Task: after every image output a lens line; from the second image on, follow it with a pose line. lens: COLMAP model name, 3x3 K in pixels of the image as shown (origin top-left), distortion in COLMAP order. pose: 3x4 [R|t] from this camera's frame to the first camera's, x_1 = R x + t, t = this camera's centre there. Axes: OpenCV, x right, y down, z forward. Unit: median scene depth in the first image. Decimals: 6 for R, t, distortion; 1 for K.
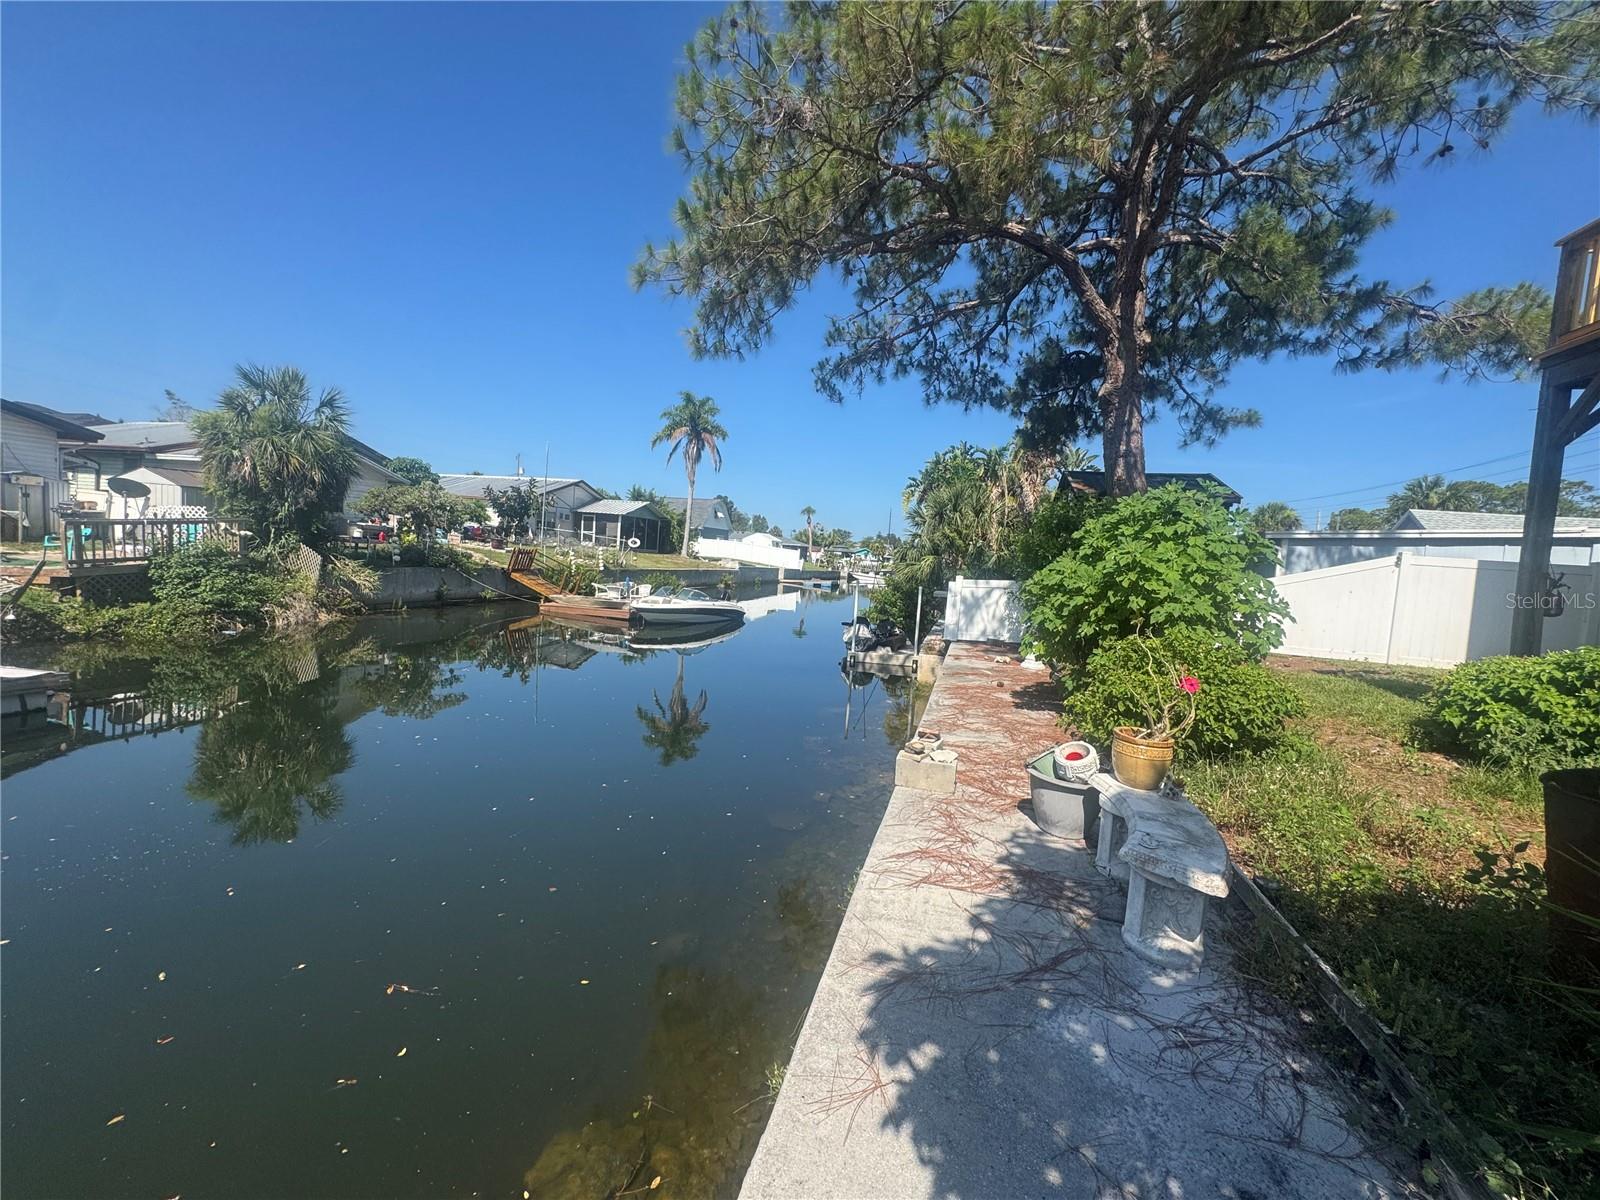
lens RADIAL K [[637.1, 0, 802.0], [0, 637.1, 597.0], [0, 0, 1]] dist [-0.001752, 0.000584]
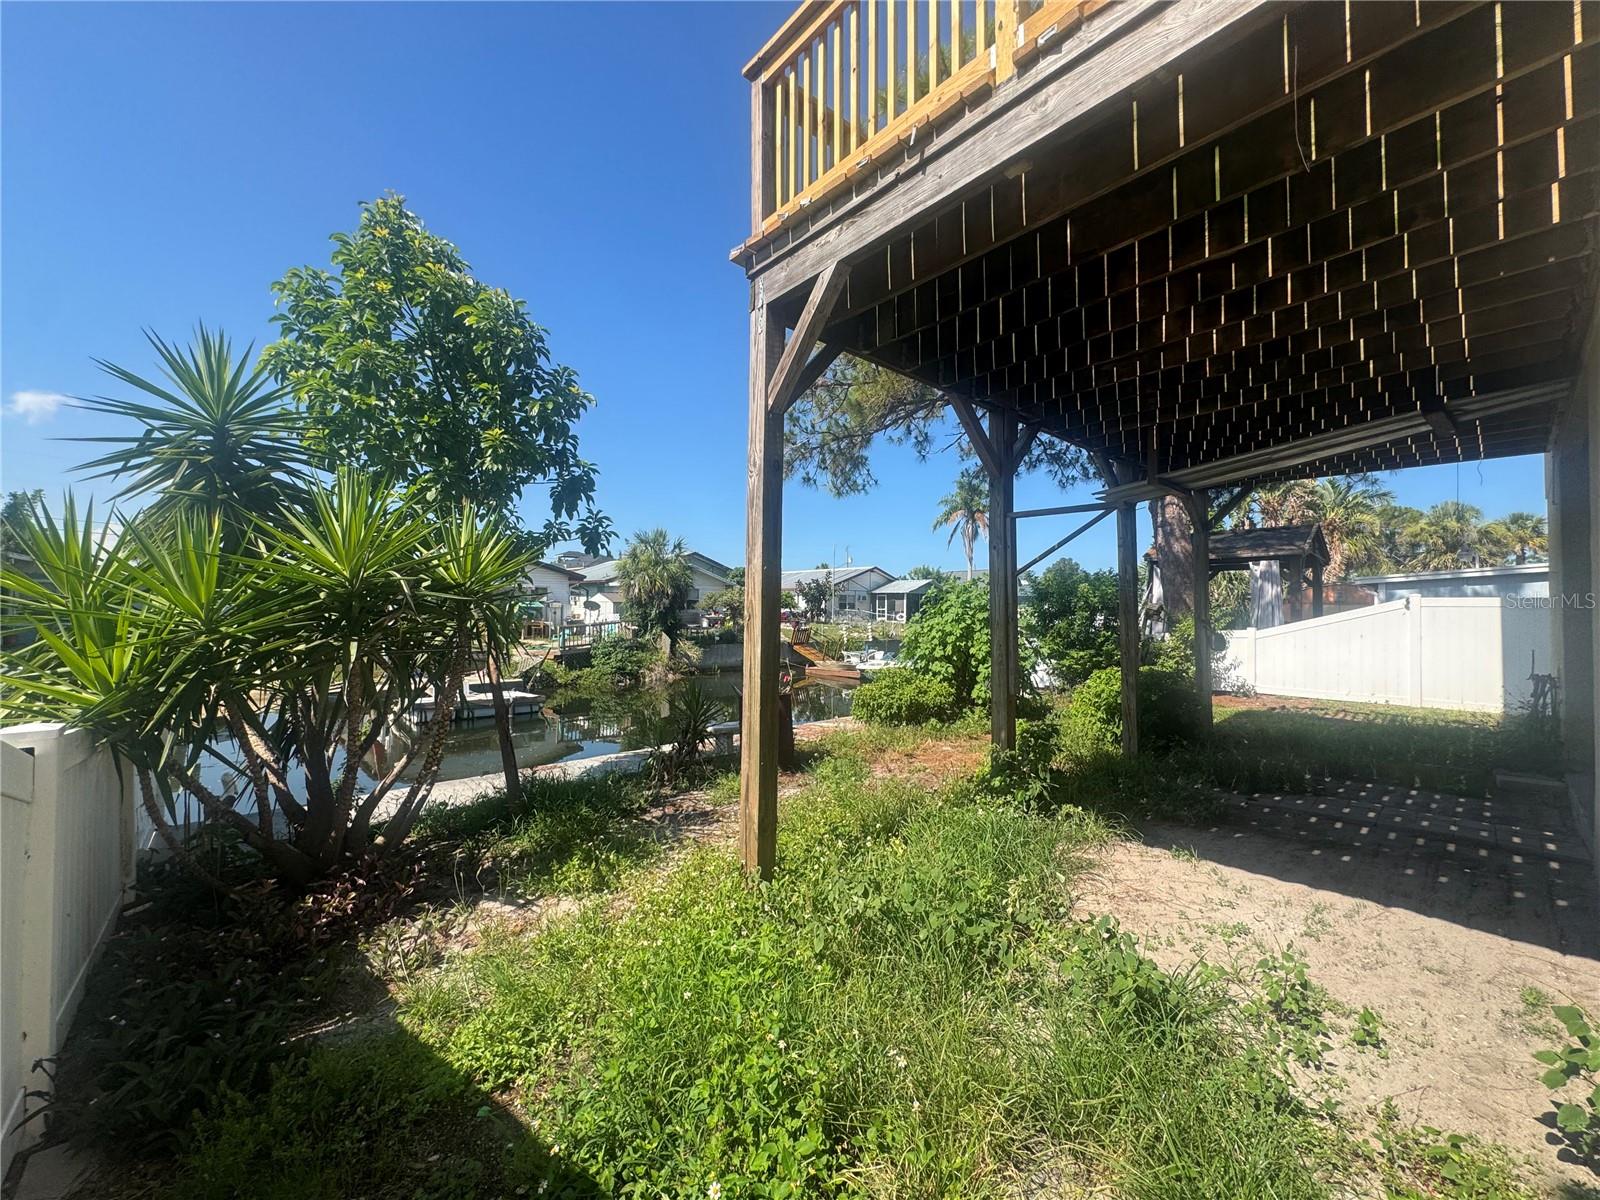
lens RADIAL K [[637.1, 0, 802.0], [0, 637.1, 597.0], [0, 0, 1]] dist [-0.001752, 0.000584]
pose [[0.851957, -0.073863, -0.518375, 0.389247], [0.017238, 0.993420, -0.113221, 0.019122], [0.523327, 0.087523, 0.847625, -0.224068]]
